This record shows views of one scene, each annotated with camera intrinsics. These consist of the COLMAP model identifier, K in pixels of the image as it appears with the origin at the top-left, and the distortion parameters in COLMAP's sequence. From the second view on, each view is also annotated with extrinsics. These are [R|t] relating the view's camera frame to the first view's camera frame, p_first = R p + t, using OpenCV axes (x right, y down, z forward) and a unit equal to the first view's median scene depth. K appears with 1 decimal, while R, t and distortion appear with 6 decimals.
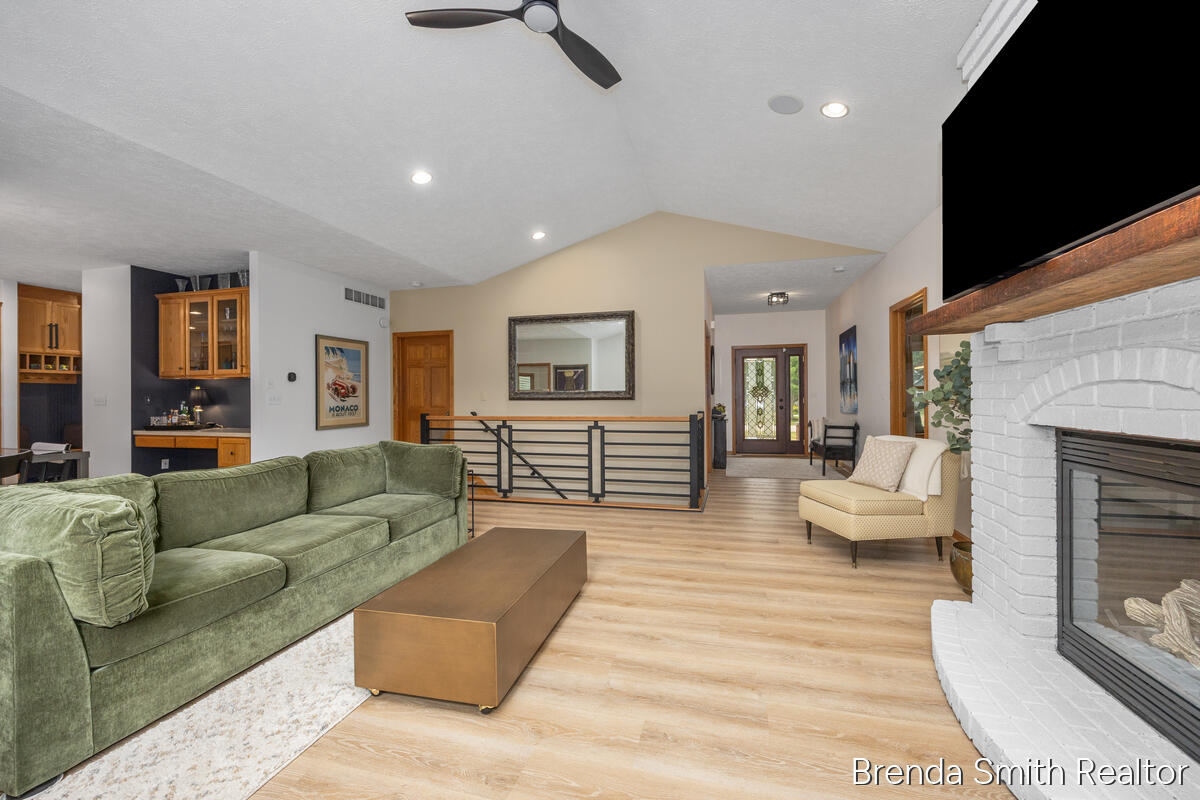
lens RADIAL K [[481.1, 0, 592.6], [0, 481.1, 395.1], [0, 0, 1]] dist [-0.001101, -0.000177]
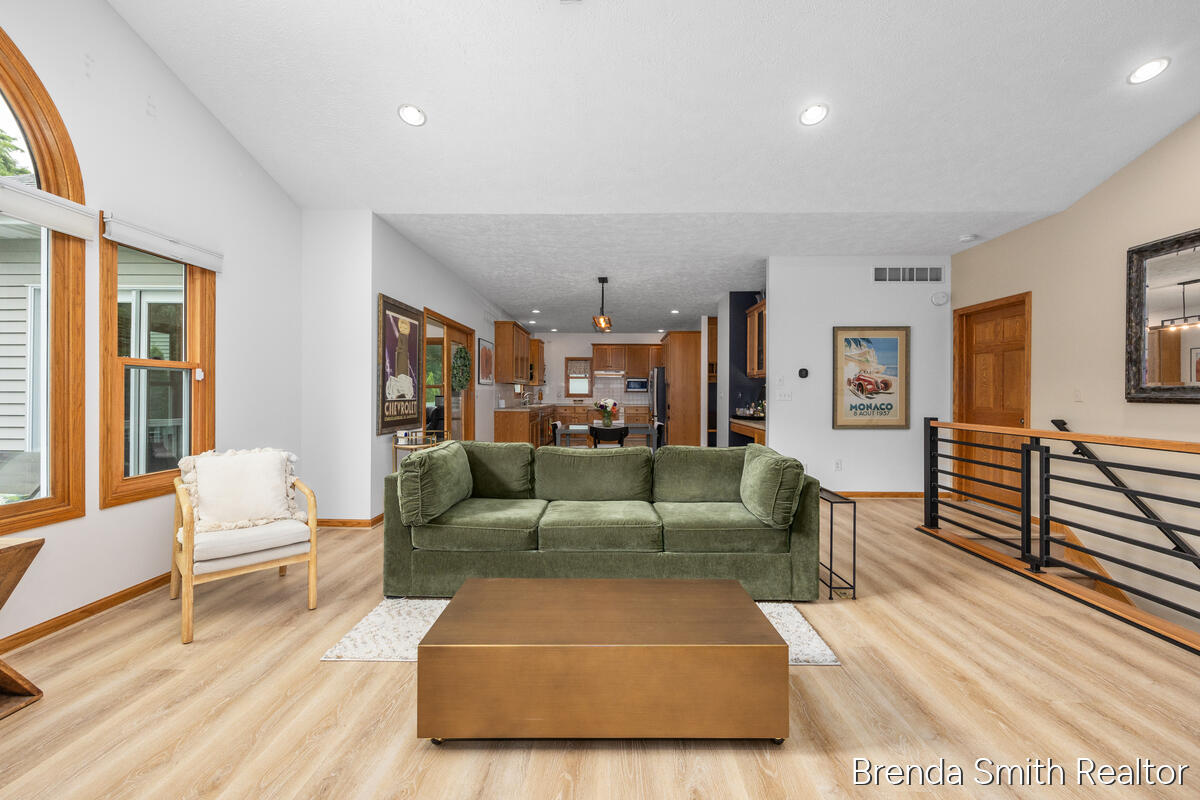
lens RADIAL K [[481.1, 0, 600.3], [0, 481.1, 395.6], [0, 0, 1]] dist [-0.001101, -0.000177]
pose [[0.247580, 0.012486, -0.968787, 0.216117], [-0.001447, 0.999921, 0.012517, -0.003027], [0.968866, -0.001697, 0.247579, 0.314894]]
